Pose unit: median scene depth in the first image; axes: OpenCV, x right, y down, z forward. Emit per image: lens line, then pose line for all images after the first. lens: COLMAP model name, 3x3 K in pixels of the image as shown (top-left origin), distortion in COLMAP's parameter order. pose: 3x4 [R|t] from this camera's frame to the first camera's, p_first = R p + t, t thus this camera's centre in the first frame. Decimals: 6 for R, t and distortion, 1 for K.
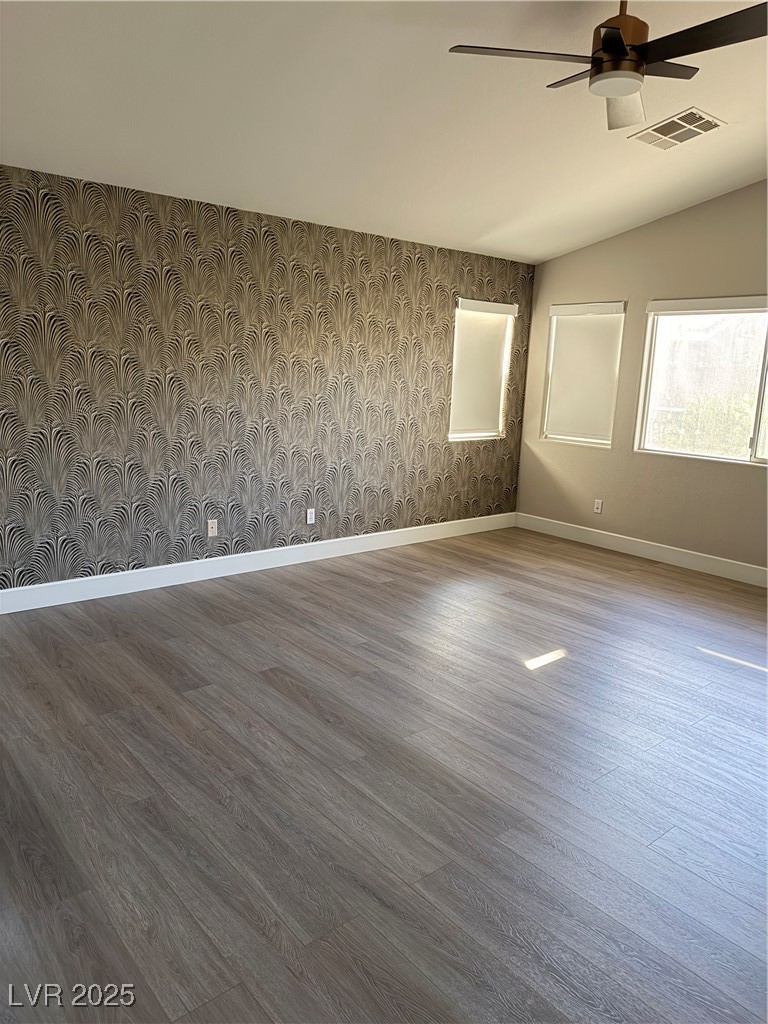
lens RADIAL K [[728.4, 0, 384.0], [0, 728.4, 512.0], [0, 0, 1]] dist [0.031401, -0.003266]
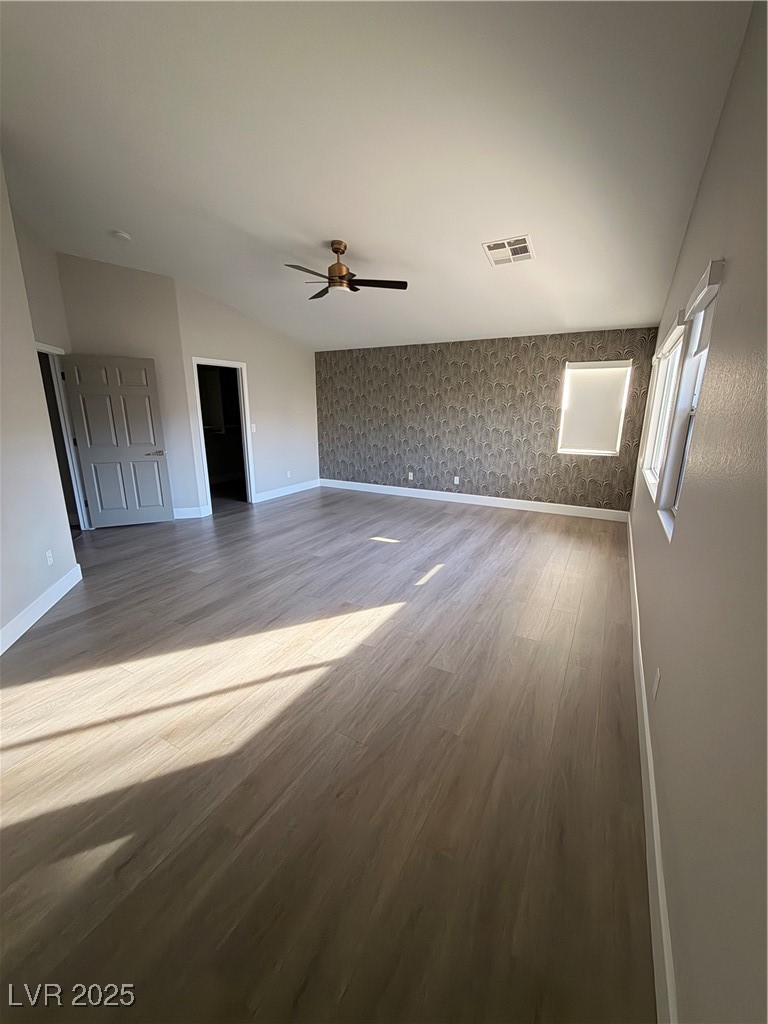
lens RADIAL K [[408.5, 0, 384.0], [0, 408.5, 512.0], [0, 0, 1]] dist [0.000799, 0.000265]
pose [[0.355794, 0.197892, -0.913373, 0.854403], [-0.170748, 0.974639, 0.144652, -0.037560], [0.918834, 0.104490, 0.380560, 0.334837]]
